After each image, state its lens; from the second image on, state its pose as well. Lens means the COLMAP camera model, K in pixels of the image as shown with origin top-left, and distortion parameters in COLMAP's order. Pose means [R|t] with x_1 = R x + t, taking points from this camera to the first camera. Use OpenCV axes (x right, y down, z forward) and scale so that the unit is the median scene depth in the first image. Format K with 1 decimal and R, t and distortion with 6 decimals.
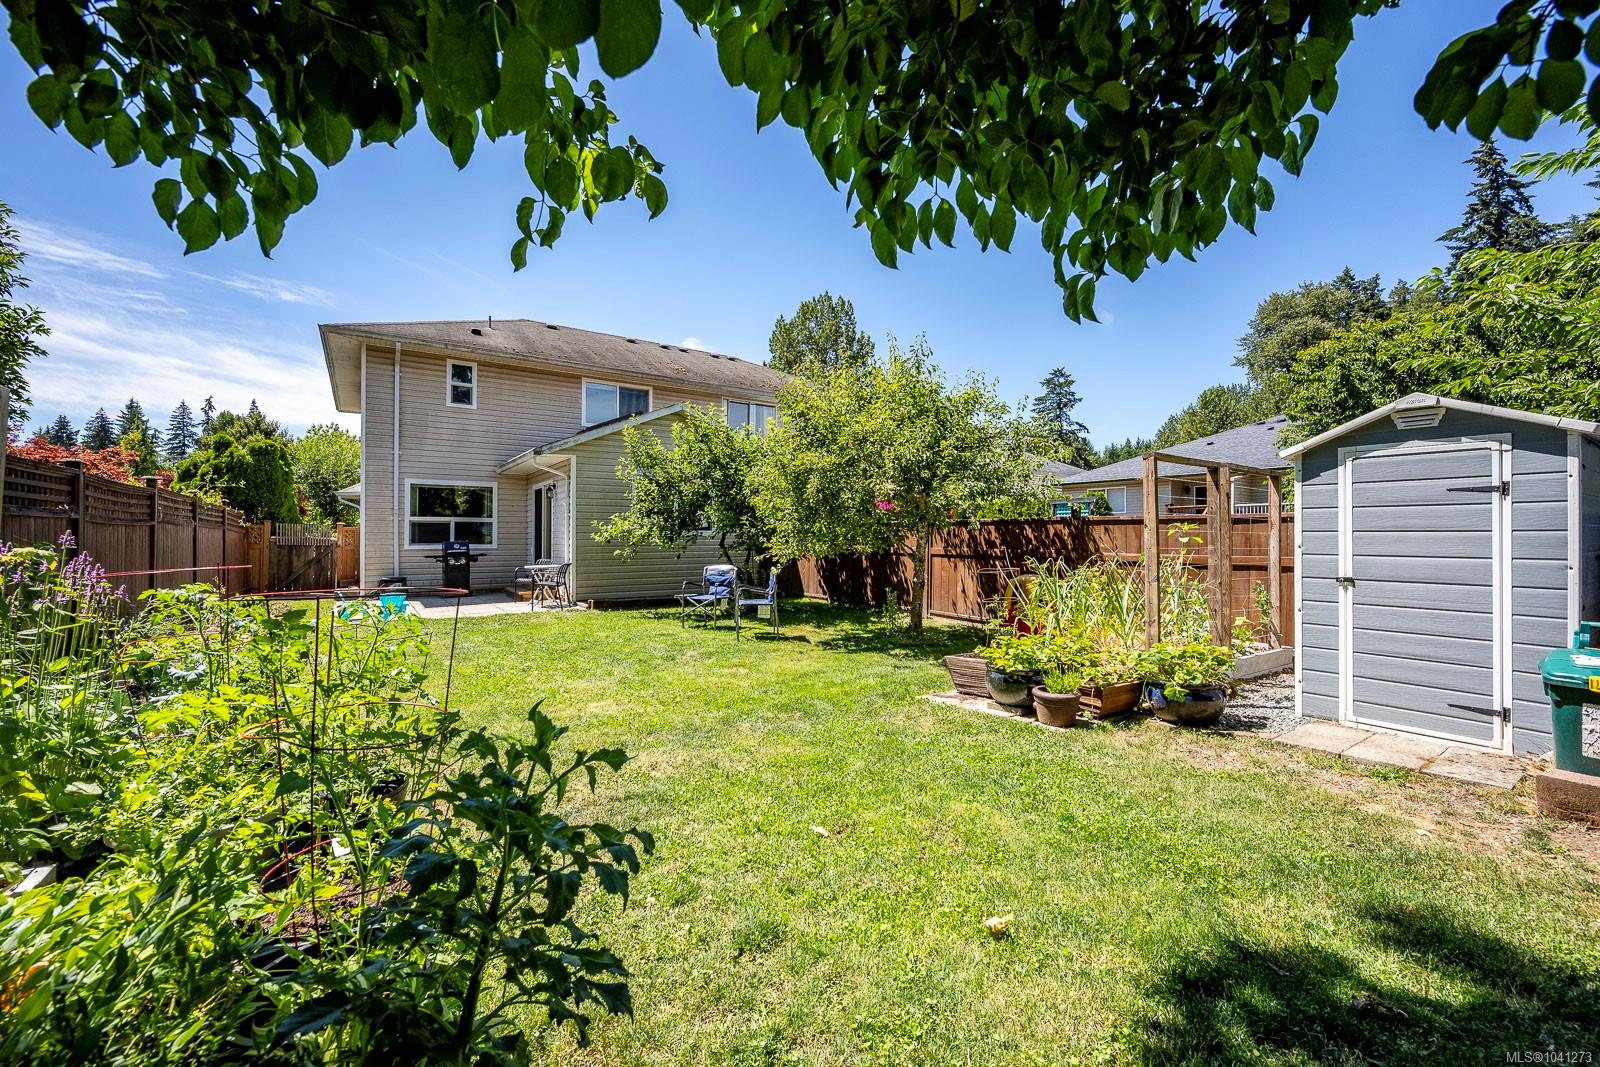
lens RADIAL K [[643.8, 0, 804.3], [0, 643.8, 532.9], [0, 0, 1]] dist [-0.000052, -0.000136]
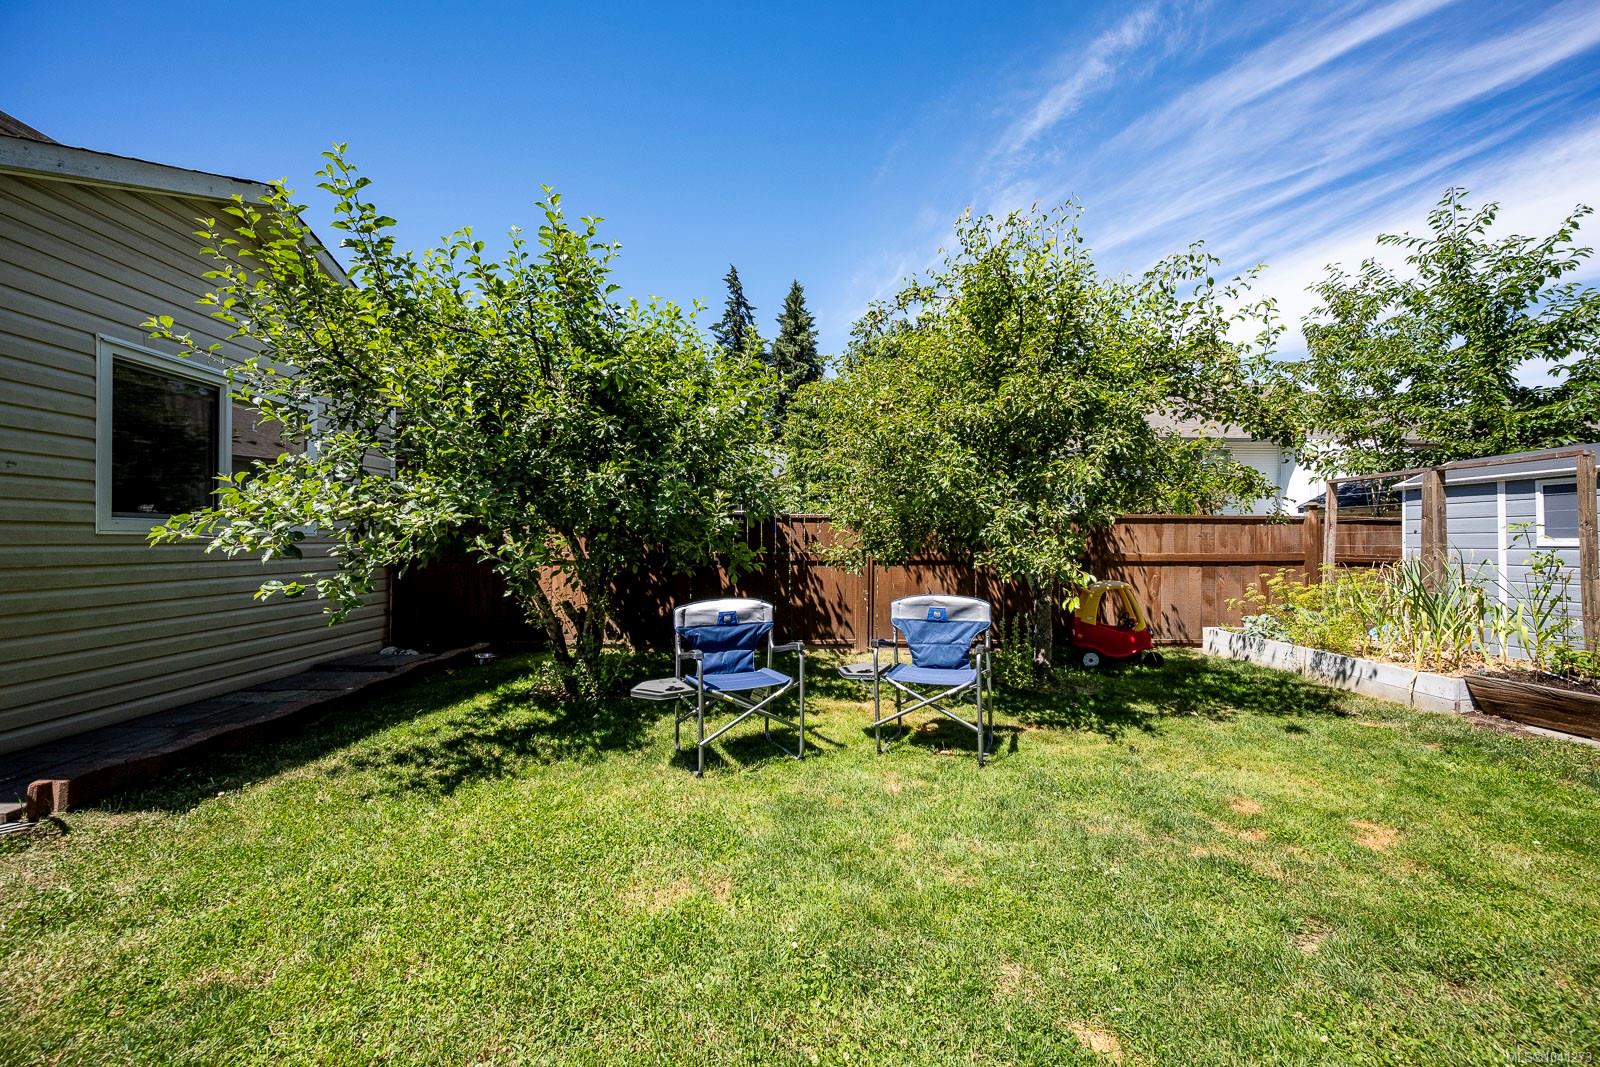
lens RADIAL K [[629.8, 0, 803.1], [0, 629.8, 520.0], [0, 0, 1]] dist [-0.016527, 0.008226]
pose [[0.533259, 0.025465, 0.845569, -0.302345], [-0.005893, 0.999634, -0.026389, 0.004852], [-0.845931, 0.009089, 0.533214, 0.485027]]
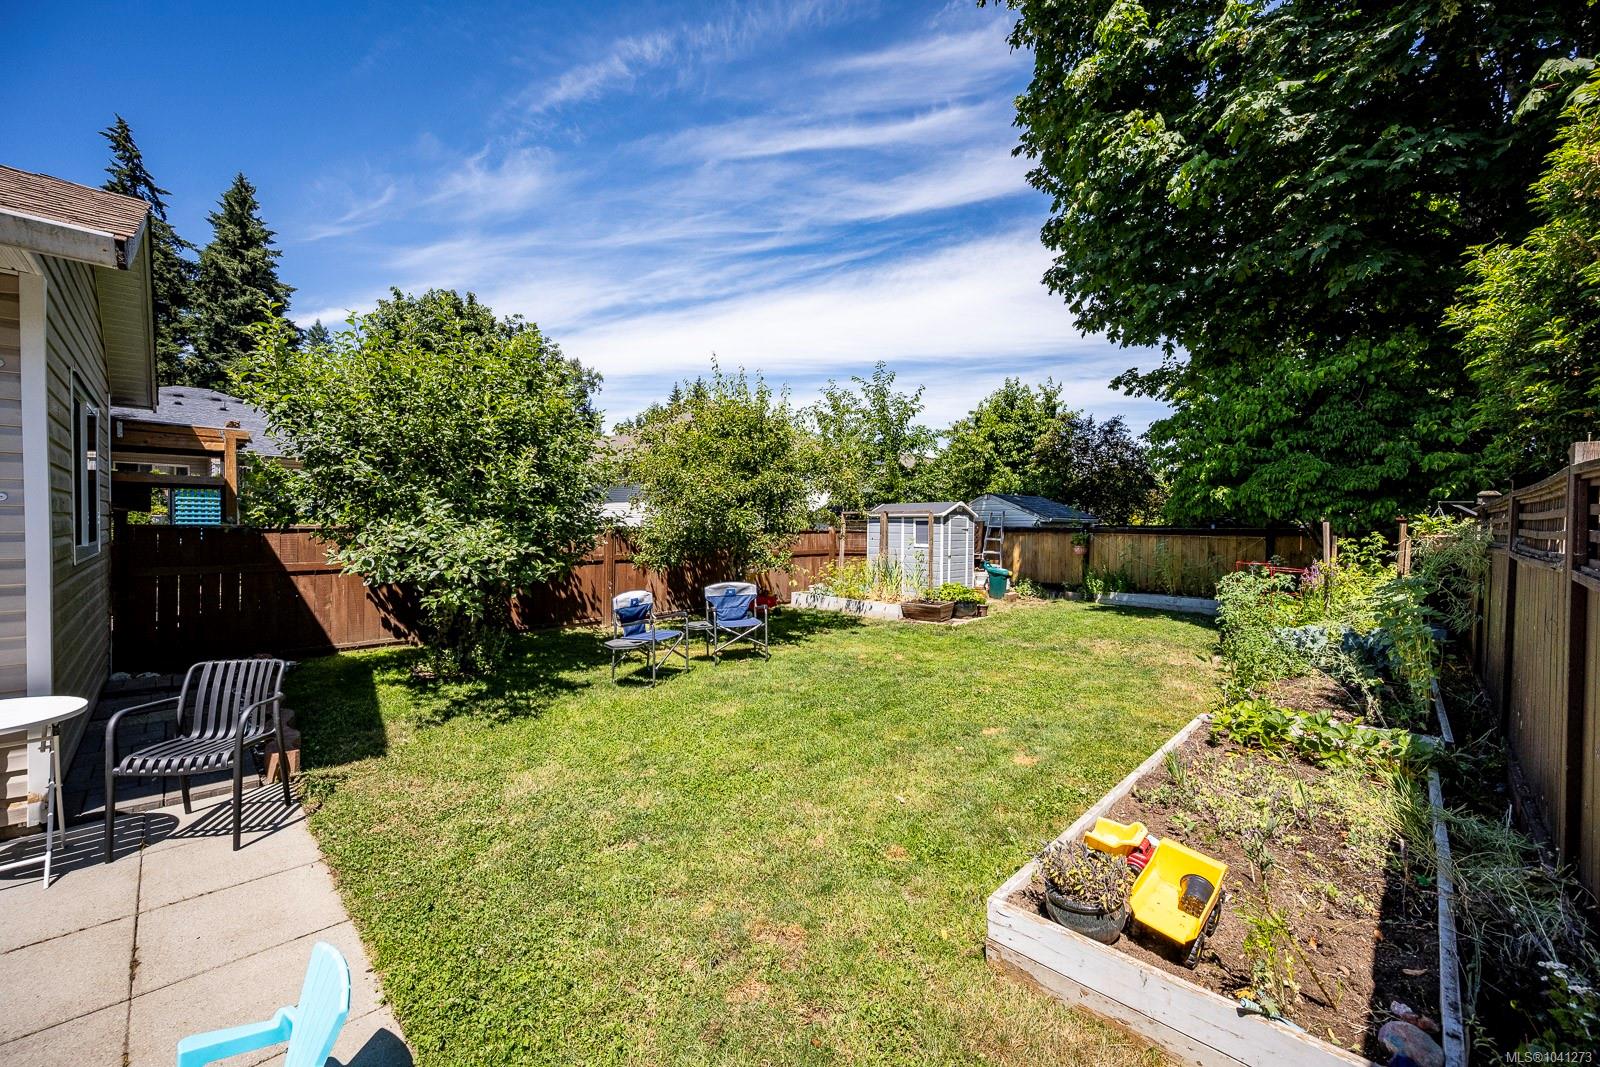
lens RADIAL K [[627.9, 0, 806.3], [0, 627.9, 537.9], [0, 0, 1]] dist [0.000710, -0.000382]
pose [[-0.189148, -0.023374, 0.981670, -0.563446], [-0.017937, 0.999632, 0.020346, -0.018909], [-0.981785, -0.013760, -0.189498, 0.619691]]
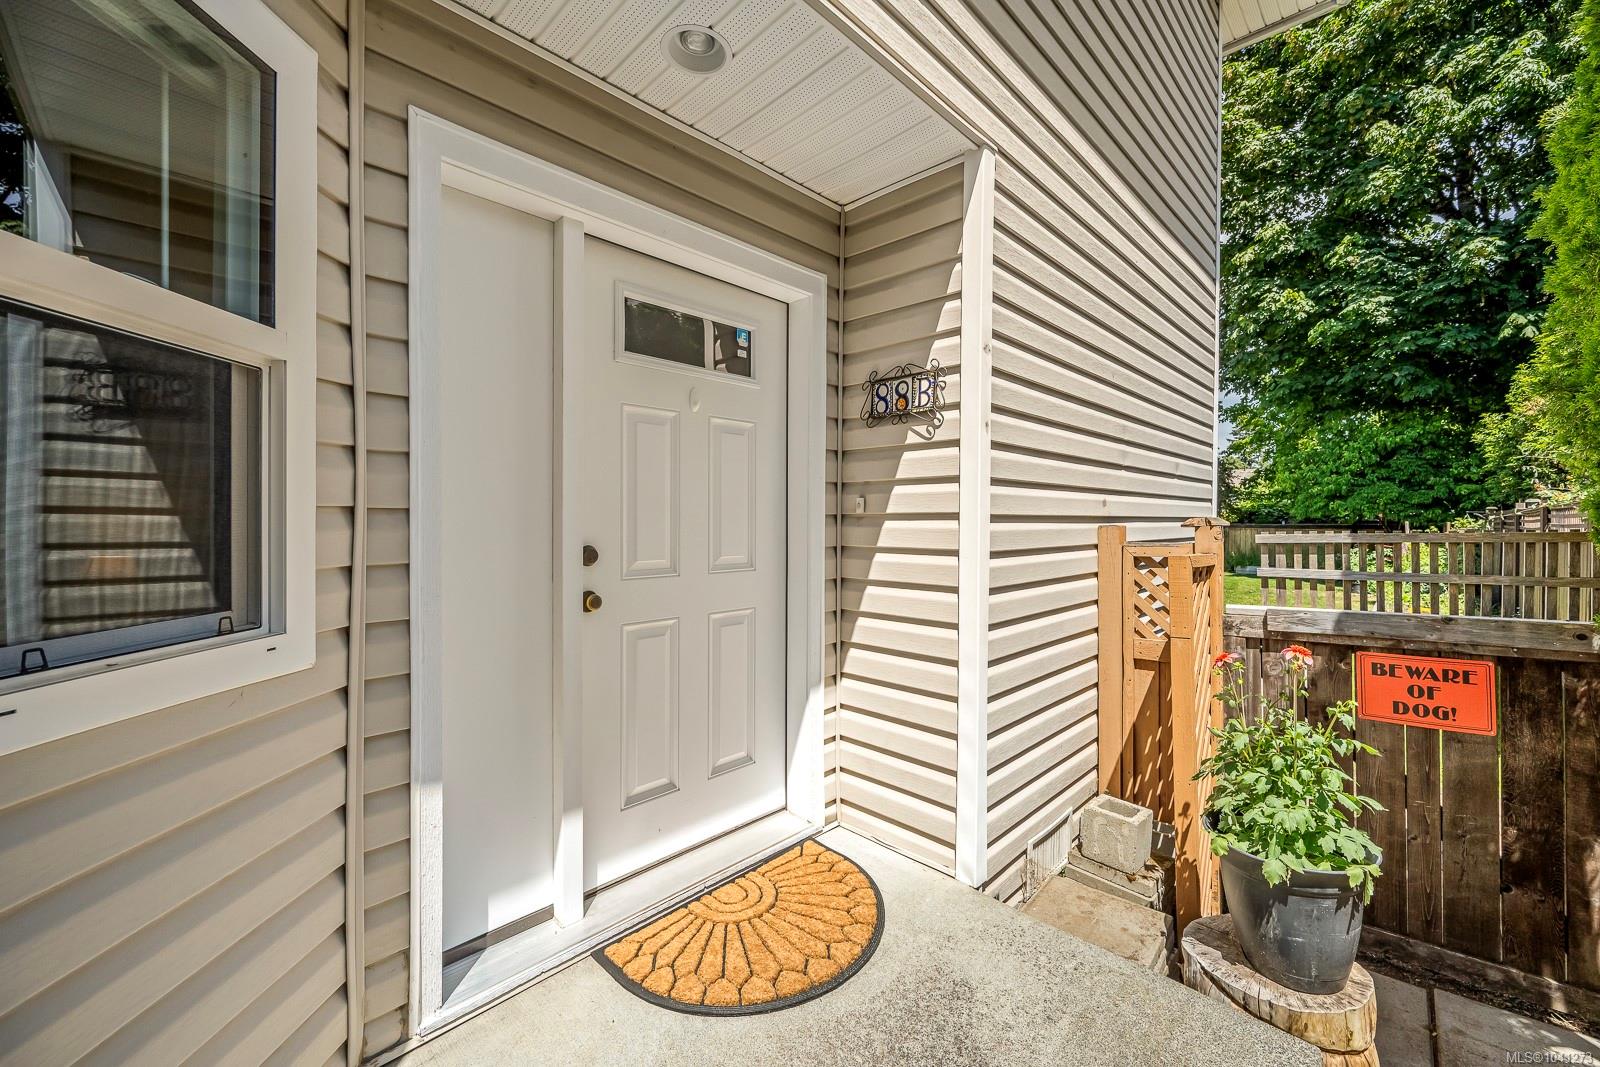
lens RADIAL K [[630.6, 0, 802.1], [0, 630.6, 523.4], [0, 0, 1]] dist [-0.002096, -0.000082]
pose [[-0.188160, -0.007597, 0.982109, -0.911426], [-0.015728, 0.999865, 0.004721, -0.015756], [-0.982012, -0.014558, -0.188255, 1.191221]]
